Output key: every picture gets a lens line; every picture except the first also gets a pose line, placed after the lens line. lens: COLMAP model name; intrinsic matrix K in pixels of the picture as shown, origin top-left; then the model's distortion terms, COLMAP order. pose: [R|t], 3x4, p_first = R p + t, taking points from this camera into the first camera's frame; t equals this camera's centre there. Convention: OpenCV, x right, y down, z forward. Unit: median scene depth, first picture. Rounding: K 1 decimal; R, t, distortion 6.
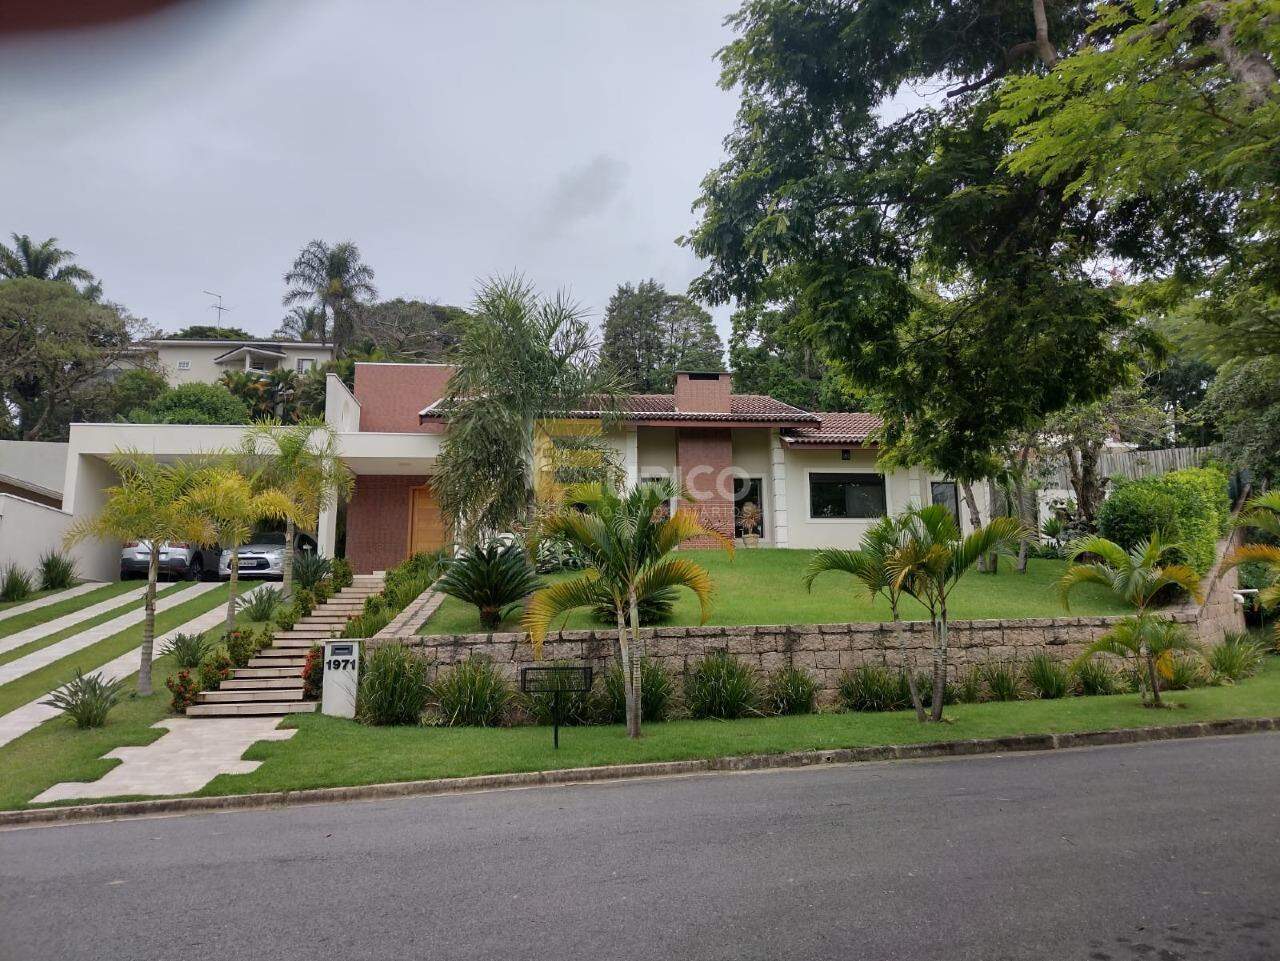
lens RADIAL K [[936.5, 0, 638.0], [0, 936.5, 483.8], [0, 0, 1]] dist [0.104190, -0.167259]
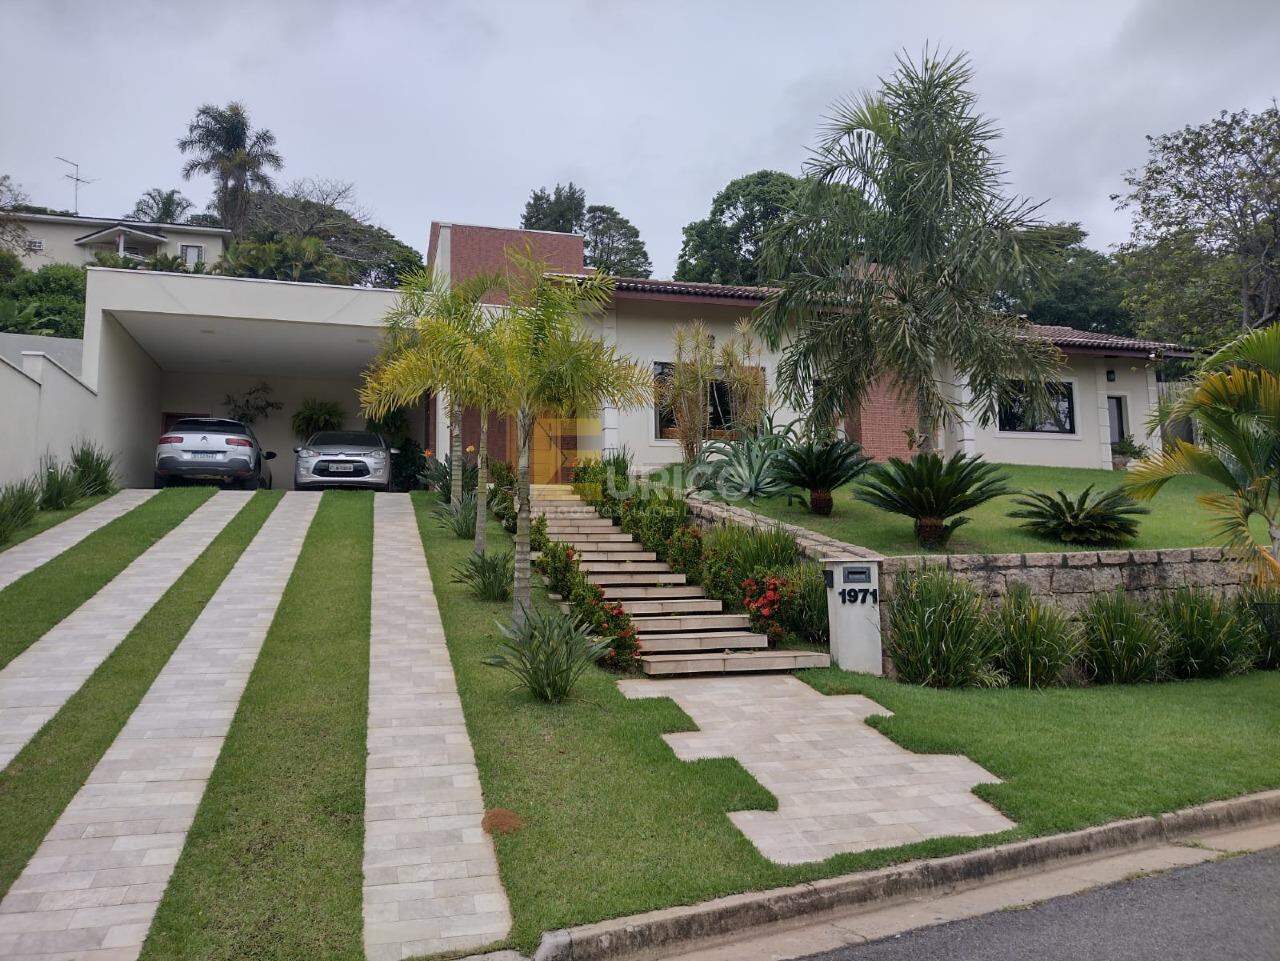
lens RADIAL K [[936.5, 0, 638.0], [0, 936.5, 483.8], [0, 0, 1]] dist [0.104190, -0.167259]
pose [[0.982563, 0.017984, 0.185057, -0.557416], [-0.030532, 0.997406, 0.065179, 0.069819], [-0.183405, -0.069692, 0.980564, 0.364416]]
